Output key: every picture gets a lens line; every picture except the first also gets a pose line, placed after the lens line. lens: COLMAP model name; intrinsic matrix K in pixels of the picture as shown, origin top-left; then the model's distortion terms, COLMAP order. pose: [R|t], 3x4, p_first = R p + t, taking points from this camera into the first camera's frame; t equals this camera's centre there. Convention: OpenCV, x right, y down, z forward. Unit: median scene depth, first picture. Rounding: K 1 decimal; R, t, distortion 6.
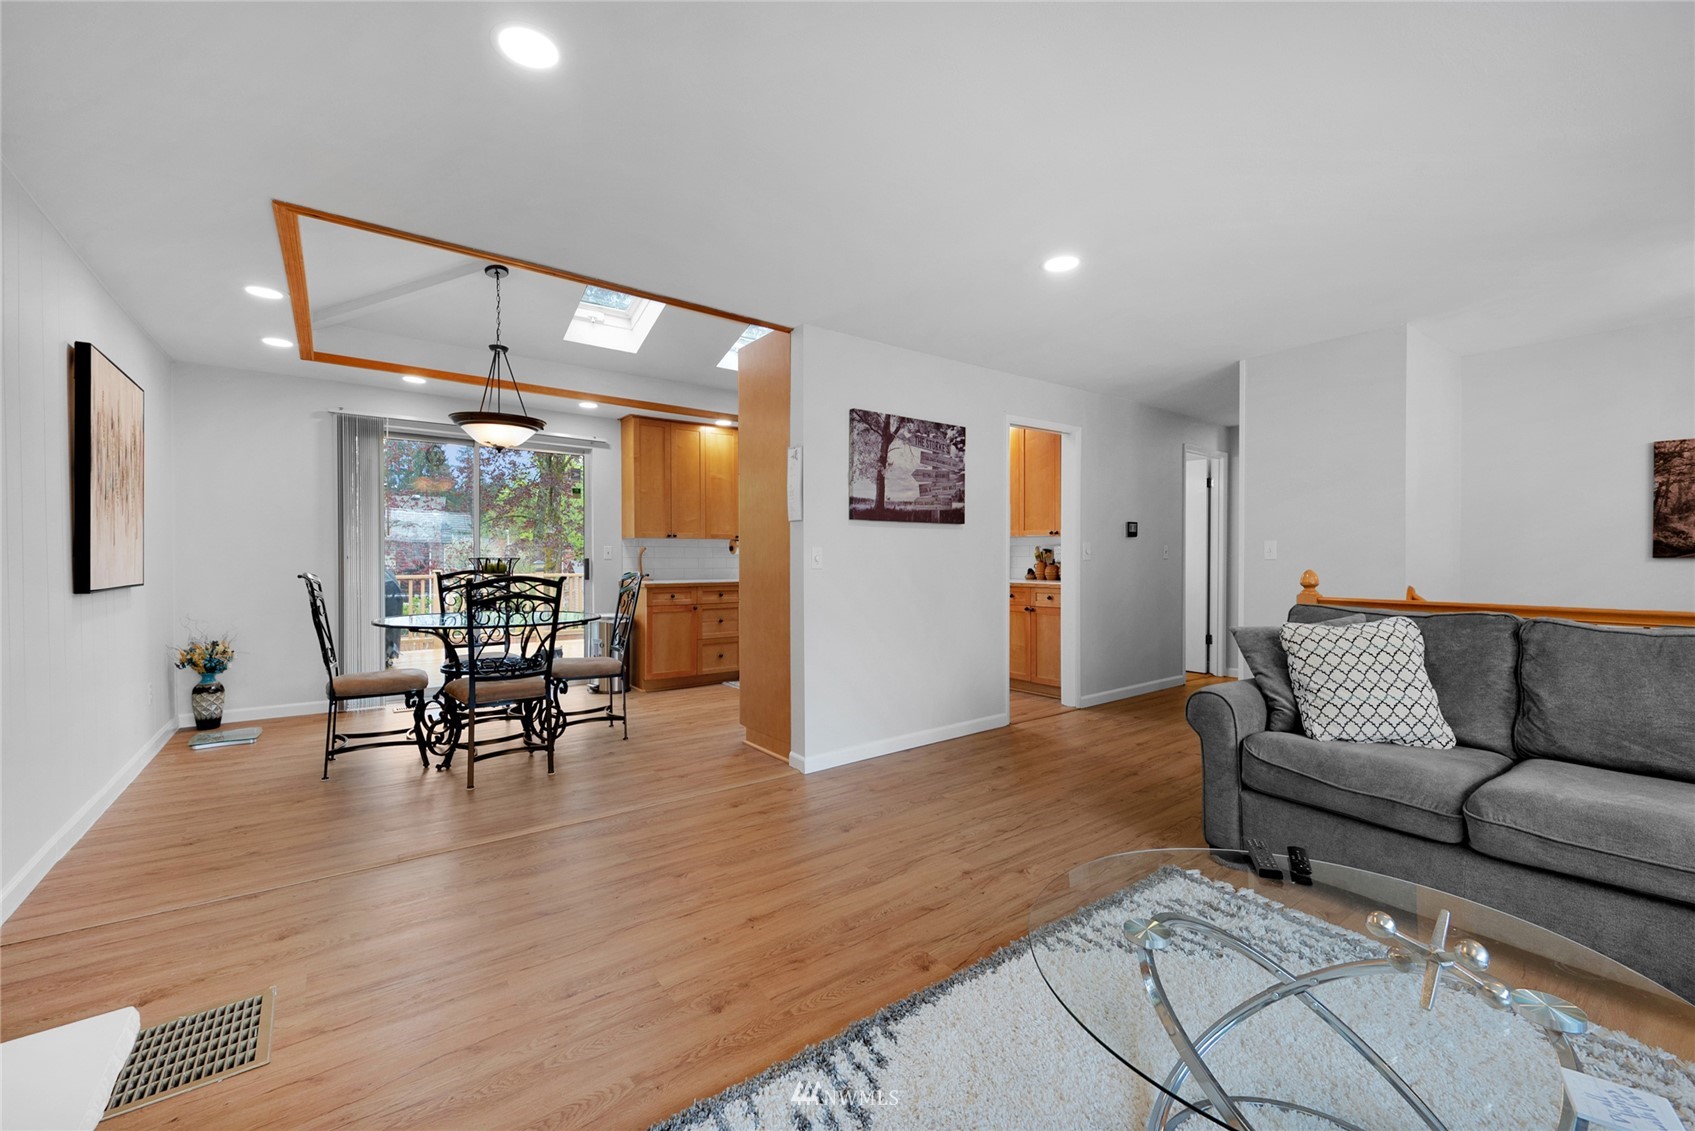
lens RADIAL K [[675.8, 0, 843.2], [0, 675.8, 570.3], [0, 0, 1]] dist [0.001546, -0.000053]
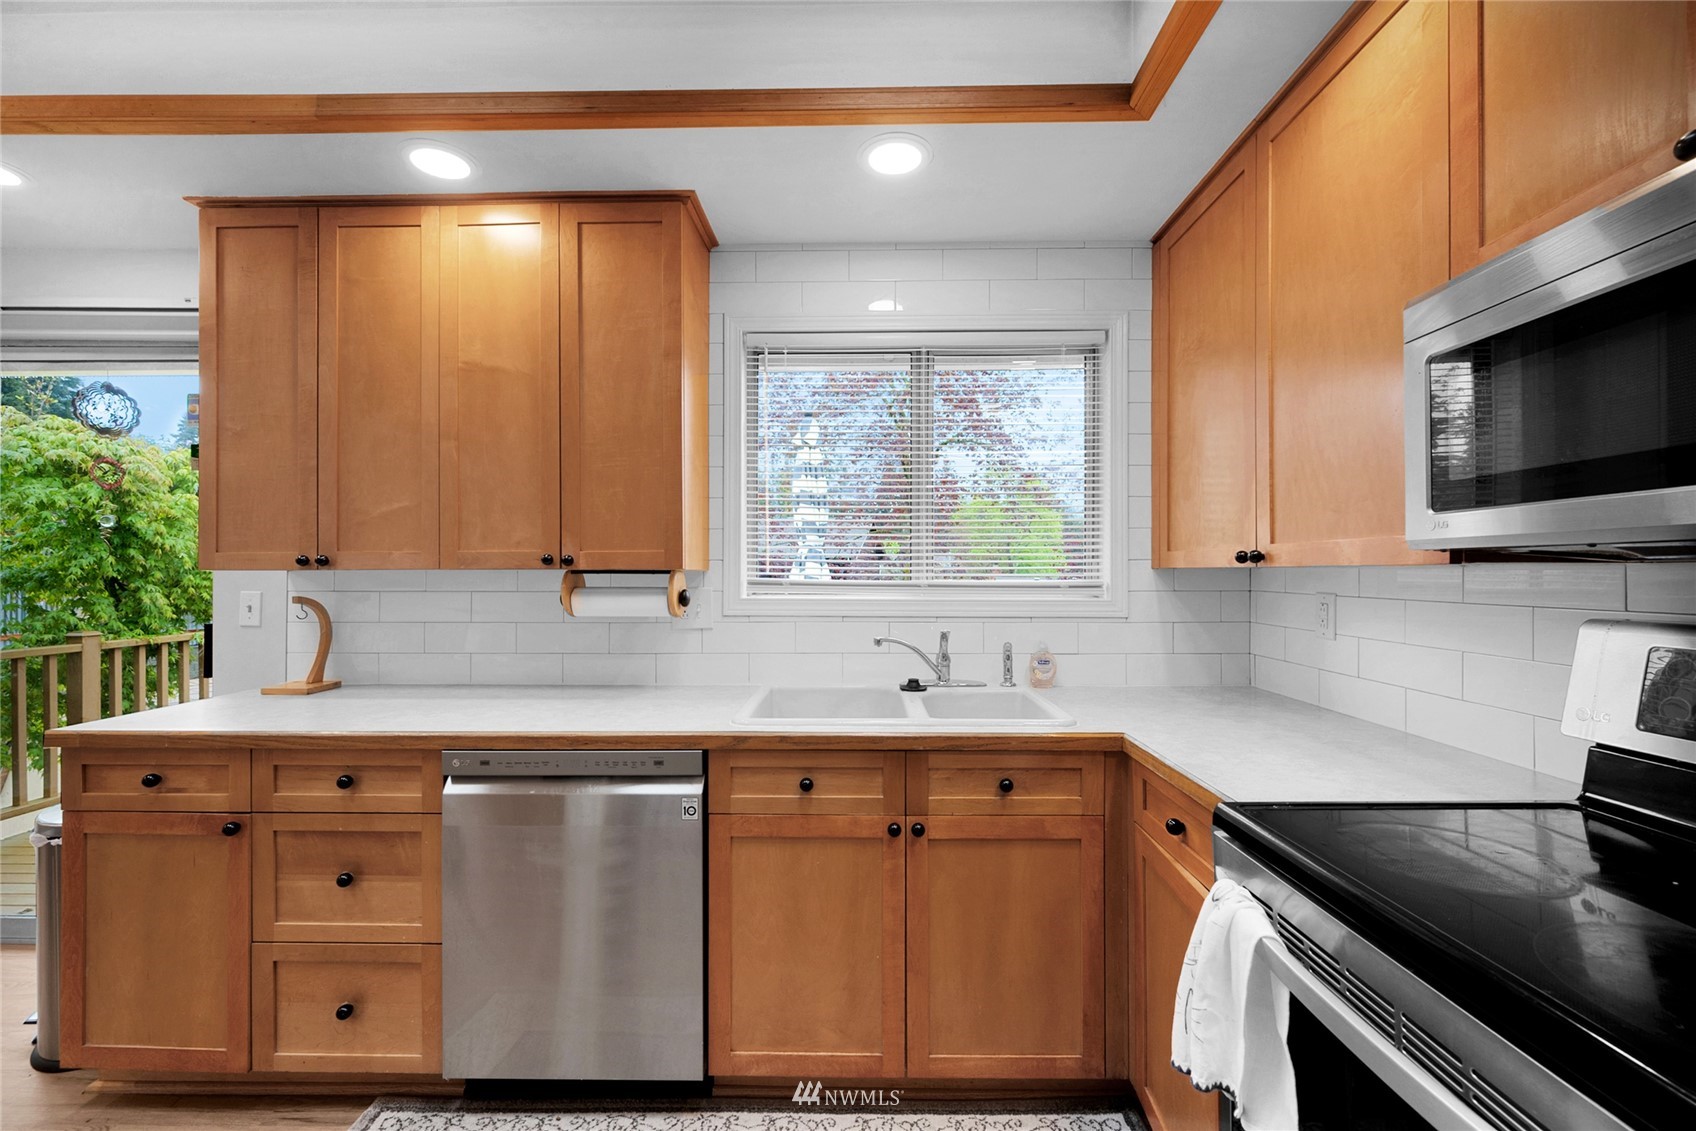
lens RADIAL K [[676.2, 0, 843.7], [0, 676.2, 570.3], [0, 0, 1]] dist [0.001546, -0.000053]
pose [[0.792102, -0.004577, -0.610371, 0.134151], [-0.009258, 0.999767, -0.019512, -0.043358], [0.610318, 0.021107, 0.791875, 0.904447]]
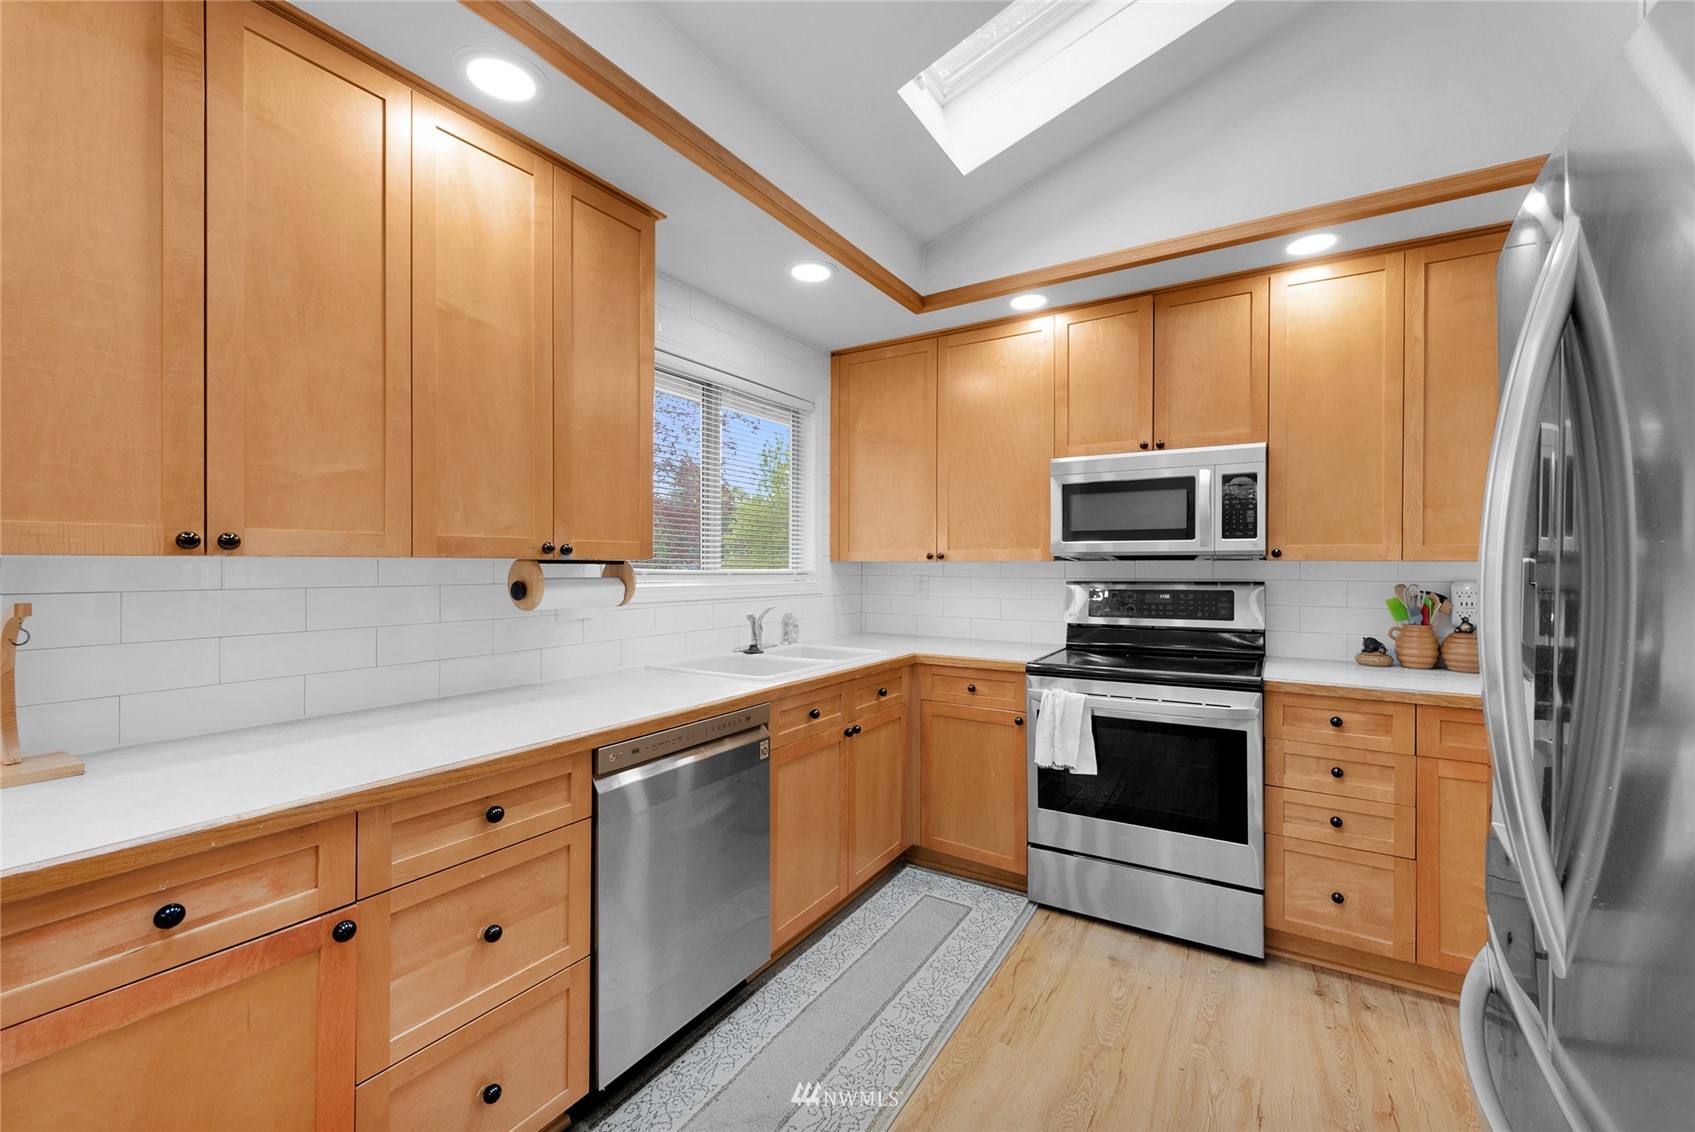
lens RADIAL K [[681.2, 0, 847.5], [0, 681.2, 566.0], [0, 0, 1]] dist [-0.000347, 0.000071]
pose [[0.934192, 0.000010, 0.356770, -0.151482], [0.006144, 0.999851, -0.016118, -0.040064], [-0.356717, 0.017249, 0.934053, 0.750944]]
